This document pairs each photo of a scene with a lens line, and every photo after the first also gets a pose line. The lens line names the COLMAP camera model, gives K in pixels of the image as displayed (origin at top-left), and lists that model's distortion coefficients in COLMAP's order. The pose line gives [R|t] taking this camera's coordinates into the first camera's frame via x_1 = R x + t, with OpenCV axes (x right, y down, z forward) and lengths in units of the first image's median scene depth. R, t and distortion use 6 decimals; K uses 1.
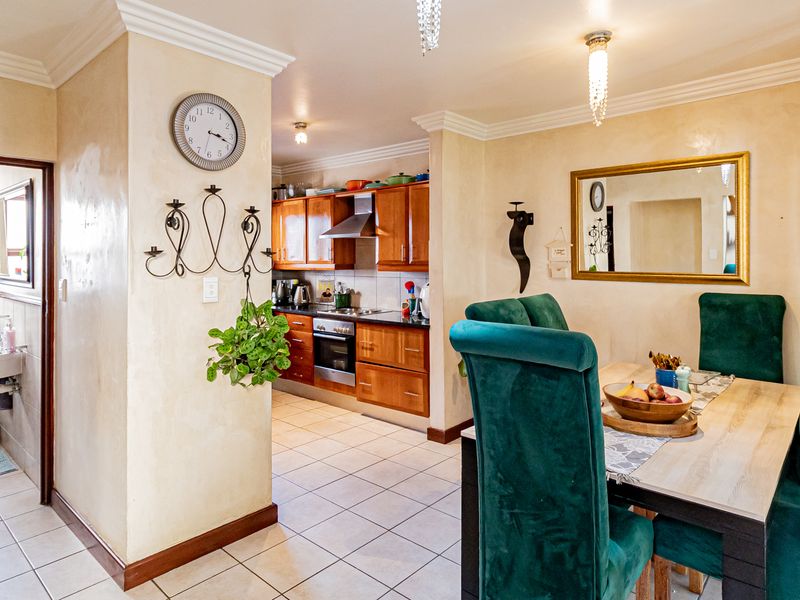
lens RADIAL K [[499.2, 0, 397.1], [0, 499.2, 257.8], [0, 0, 1]] dist [0.002607, -0.000804]
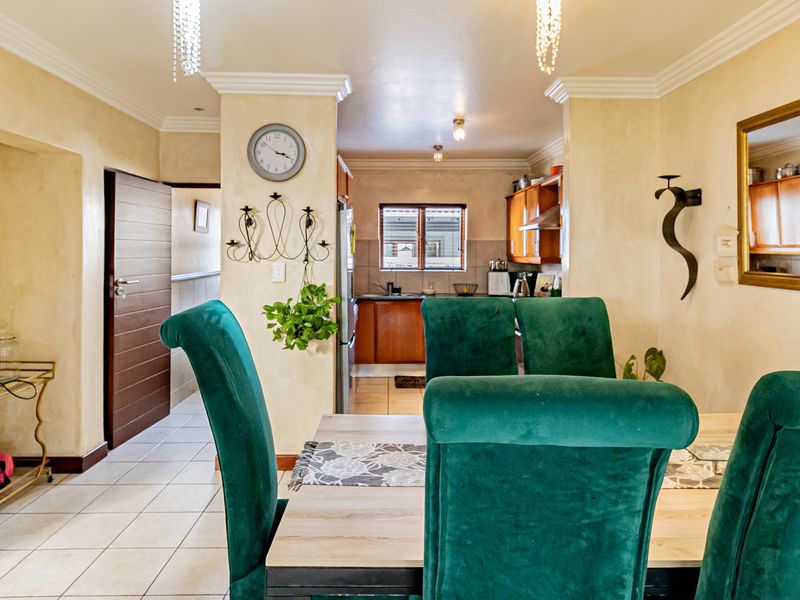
lens RADIAL K [[506.6, 0, 399.4], [0, 506.6, 252.4], [0, 0, 1]] dist [0.004708, -0.001355]
pose [[0.685703, 0.008941, -0.727827, 0.805899], [-0.008593, 0.999954, 0.004188, 0.003273], [0.727831, 0.003383, 0.685748, 0.314198]]
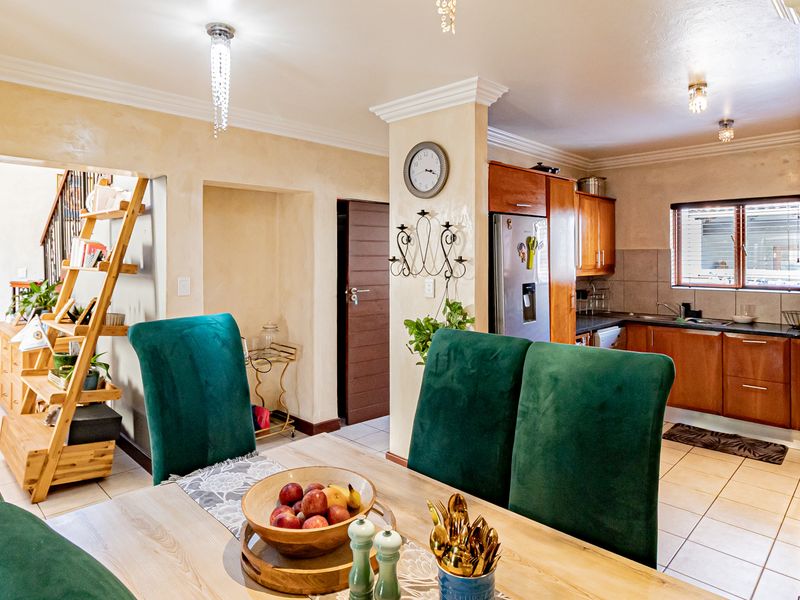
lens RADIAL K [[499.2, 0, 397.1], [0, 499.2, 257.8], [0, 0, 1]] dist [0.002607, -0.000804]
pose [[-0.046725, 0.007097, -0.998883, 0.946852], [-0.001567, 0.999973, 0.007178, -0.025769], [0.998907, 0.001901, -0.046713, 0.967166]]
